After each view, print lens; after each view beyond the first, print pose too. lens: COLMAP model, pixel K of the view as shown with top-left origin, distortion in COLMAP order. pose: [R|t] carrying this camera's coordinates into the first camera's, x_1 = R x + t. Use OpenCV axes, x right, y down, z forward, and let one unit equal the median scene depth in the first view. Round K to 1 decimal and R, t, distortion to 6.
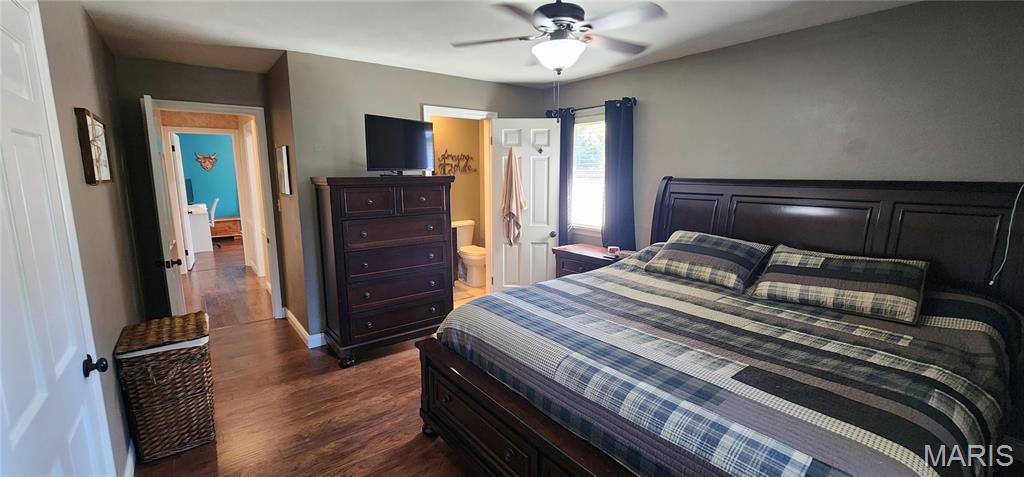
lens RADIAL K [[421.4, 0, 509.1], [0, 421.4, 240.1], [0, 0, 1]] dist [0.004784, 0.000401]
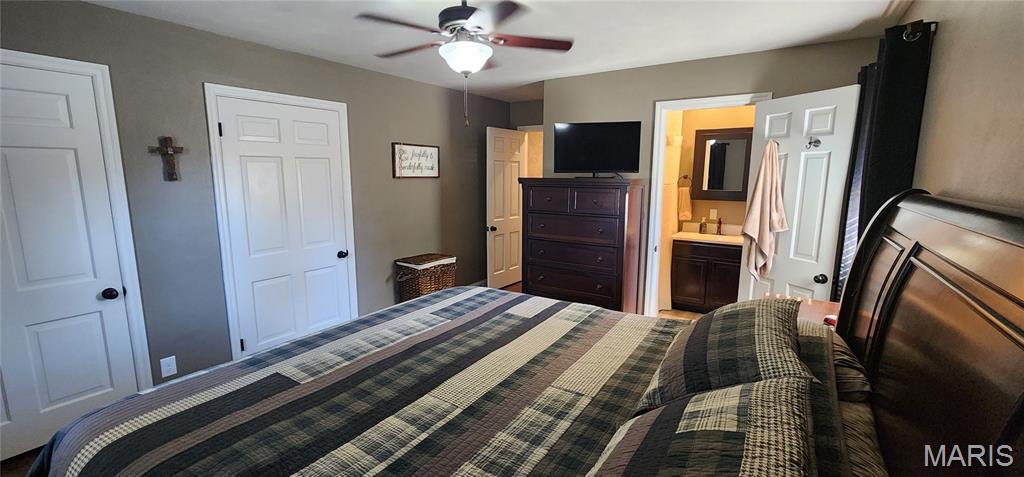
lens RADIAL K [[421.4, 0, 508.3], [0, 421.4, 237.4], [0, 0, 1]] dist [0.004784, 0.000401]
pose [[0.323298, 0.149232, -0.934456, 0.974040], [-0.158023, 0.982135, 0.102175, -0.118601], [0.933010, 0.114633, 0.341104, 0.679173]]
